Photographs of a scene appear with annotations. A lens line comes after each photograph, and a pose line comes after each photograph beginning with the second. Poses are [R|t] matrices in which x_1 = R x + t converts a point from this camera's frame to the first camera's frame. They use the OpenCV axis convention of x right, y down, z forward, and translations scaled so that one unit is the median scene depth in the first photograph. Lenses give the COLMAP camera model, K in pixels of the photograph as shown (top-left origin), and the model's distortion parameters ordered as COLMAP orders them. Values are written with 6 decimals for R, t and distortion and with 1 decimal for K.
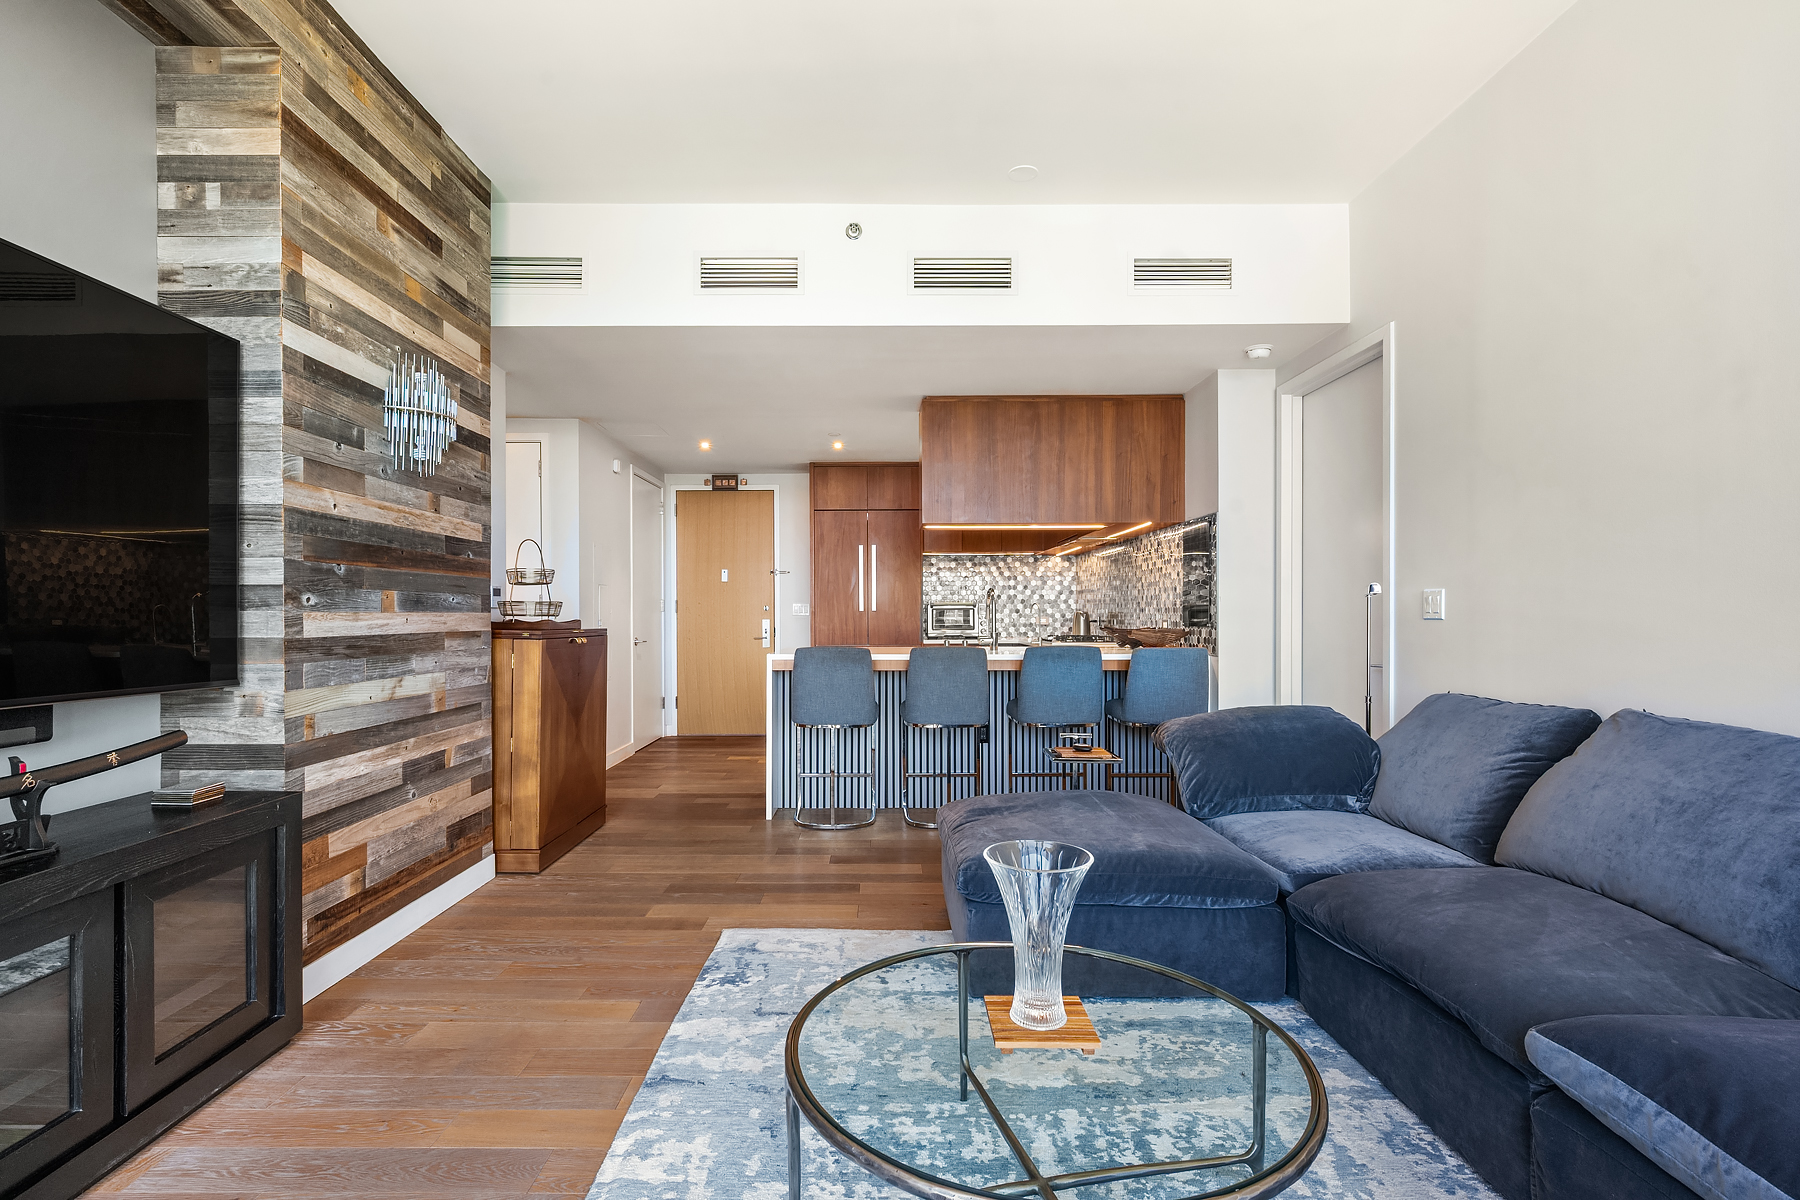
lens RADIAL K [[849.9, 0, 900.0], [0, 849.9, 608.2], [0, 0, 1]] dist [0.000386, 0.000169]
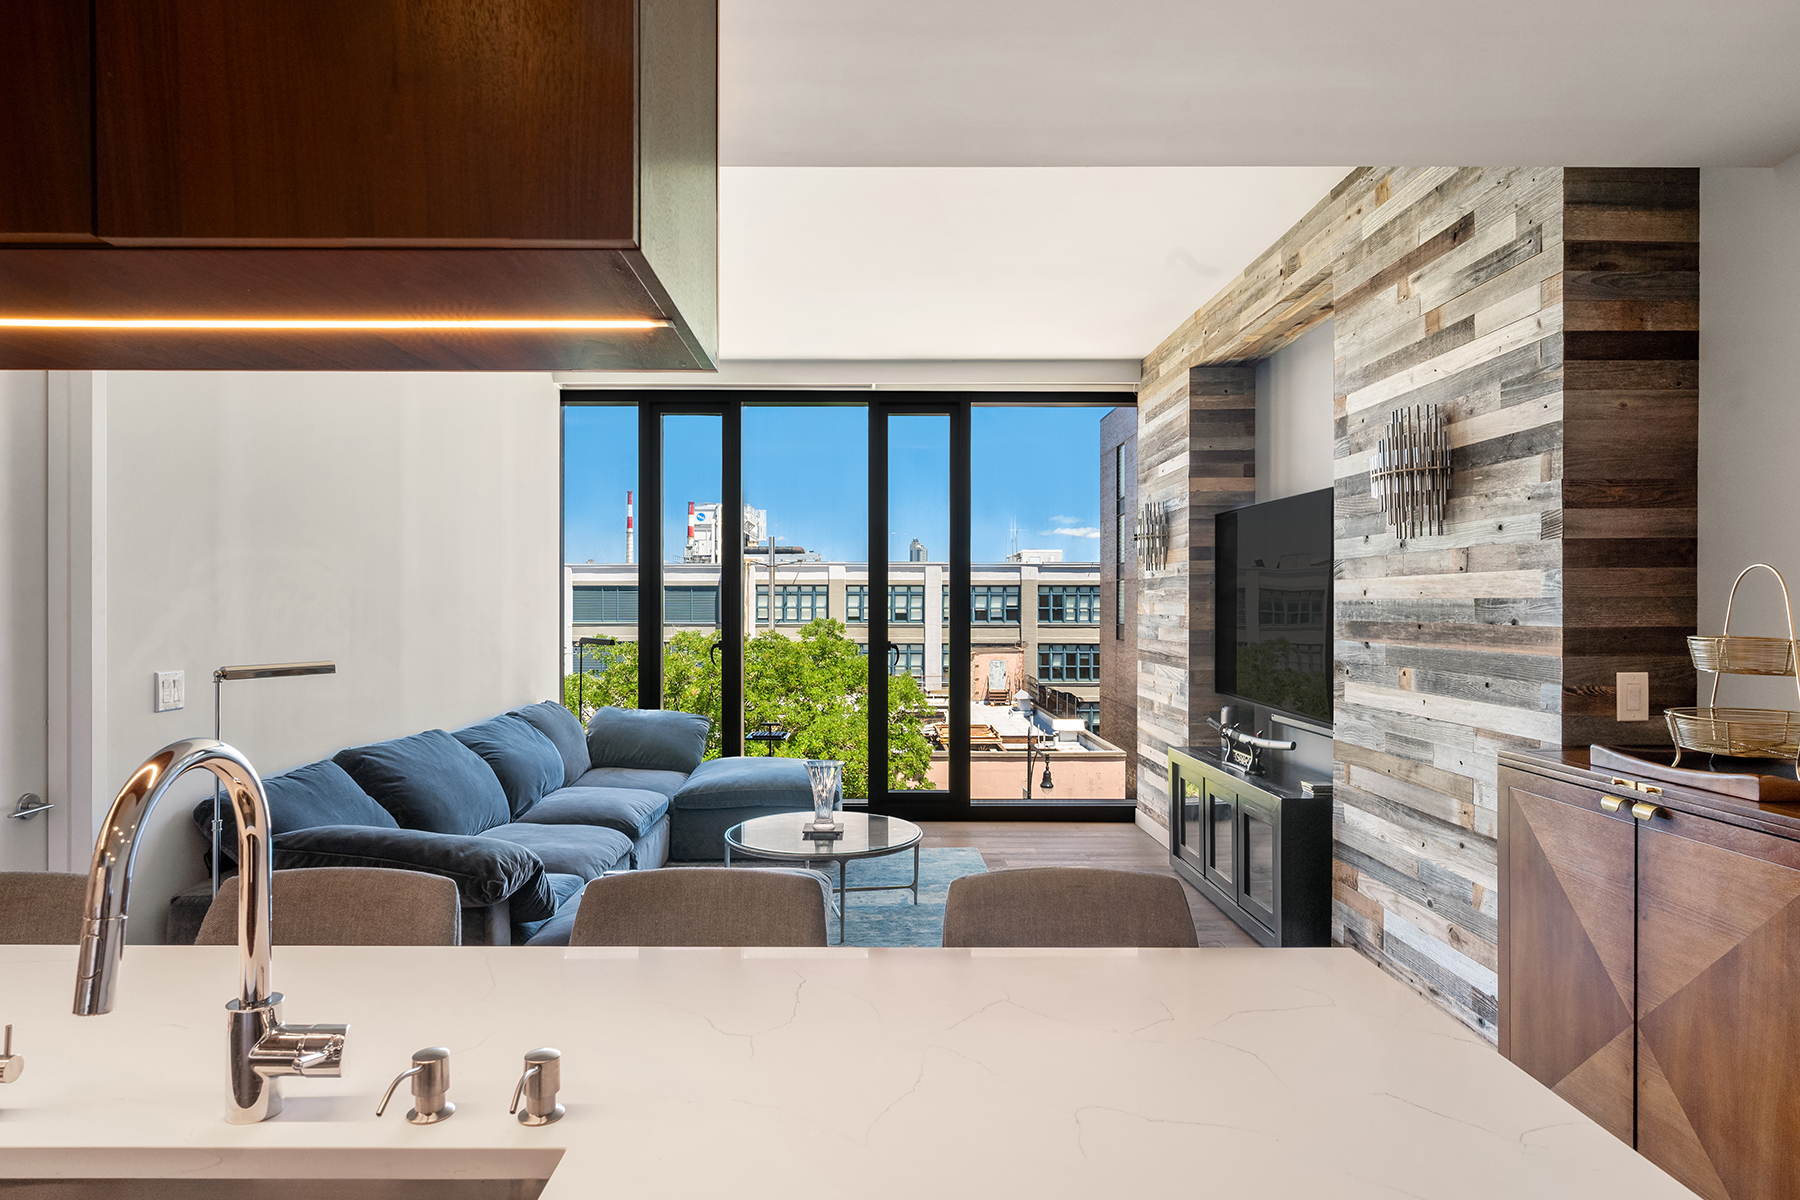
lens RADIAL K [[1013.4, 0, 891.5], [0, 1013.4, 613.1], [0, 0, 1]] dist [-0.000492, 0.000460]
pose [[-0.999917, -0.000215, 0.012889, -0.039396], [-0.000214, 1.000000, 0.000131, -0.084281], [-0.012889, 0.000129, -0.999917, 2.196429]]
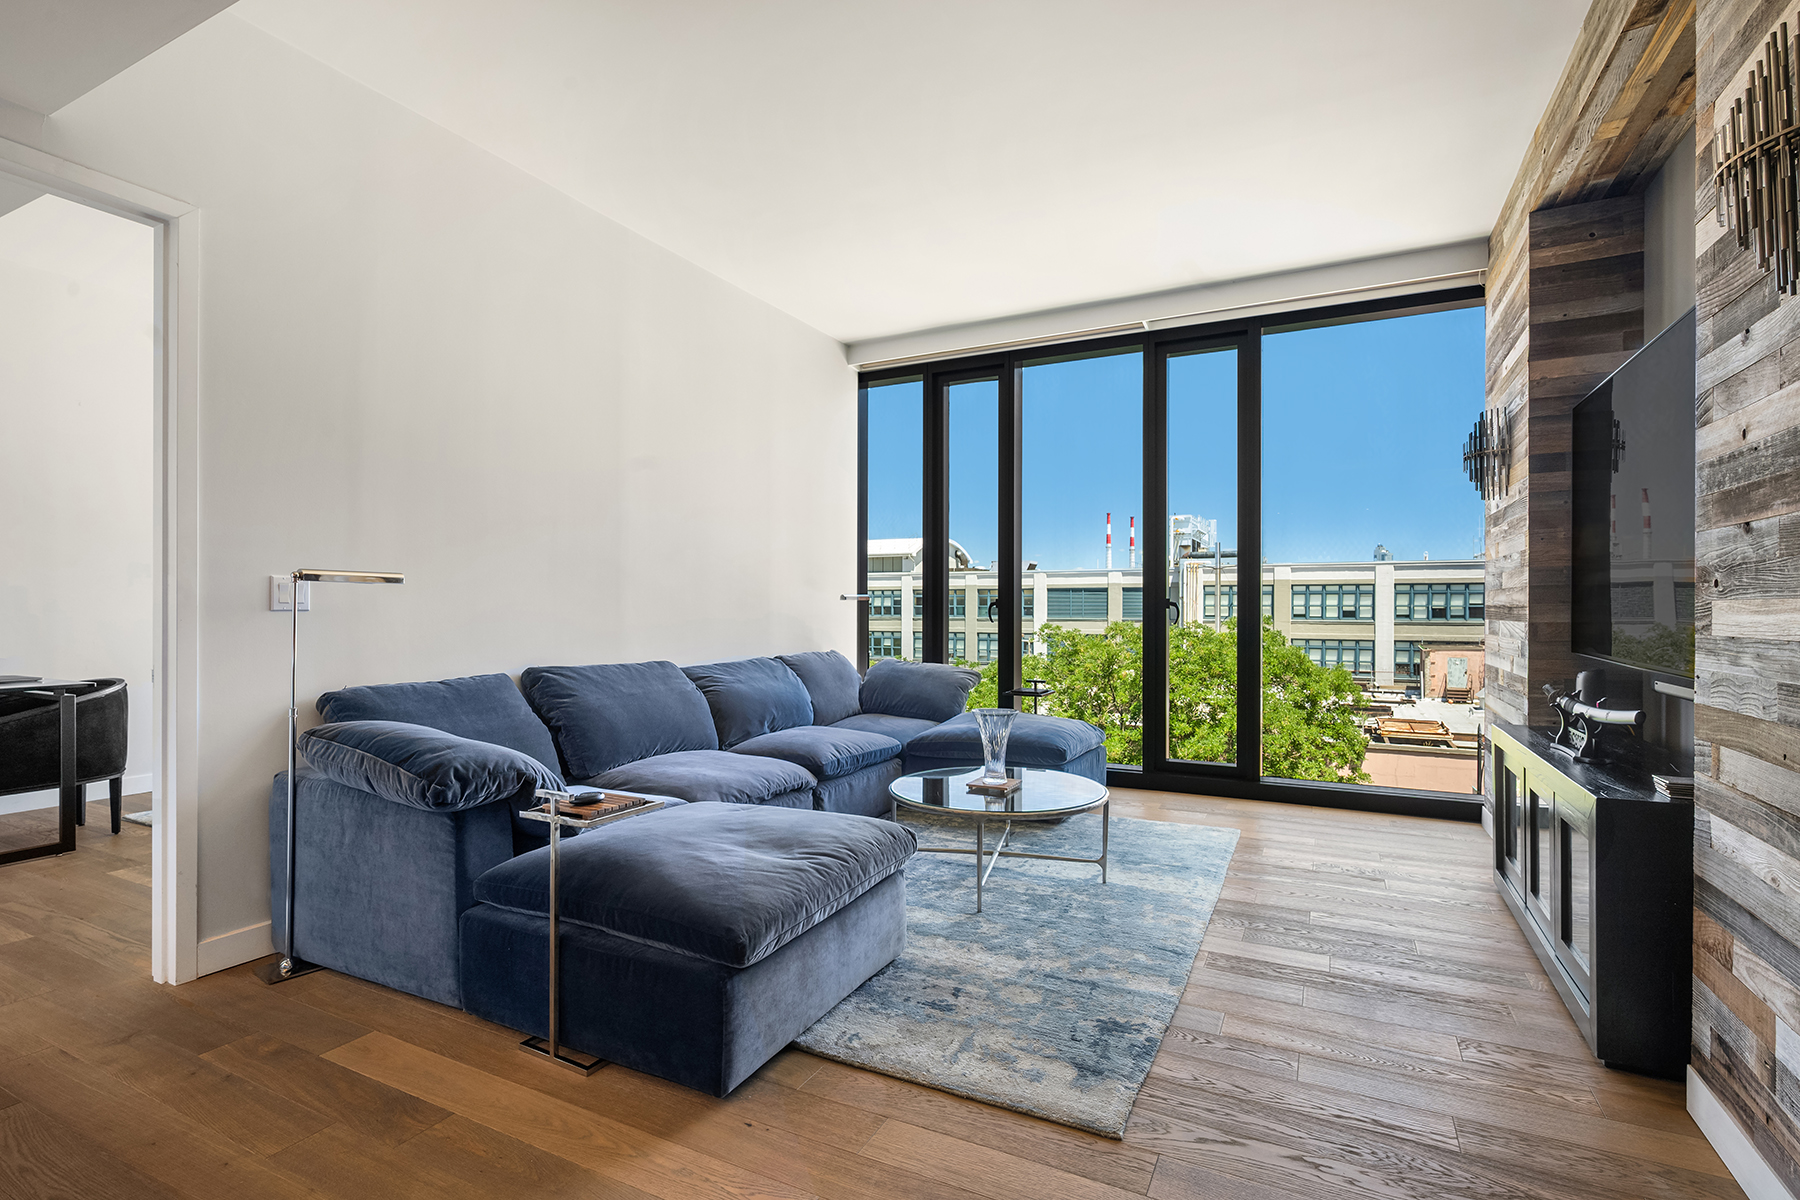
lens RADIAL K [[849.9, 0, 900.0], [0, 849.9, 608.2], [0, 0, 1]] dist [0.000386, 0.000169]
pose [[-0.880854, 0.000197, 0.473389, -0.379414], [-0.001570, 0.999993, -0.003338, 0.013222], [-0.473386, -0.003683, -0.880847, 1.714356]]
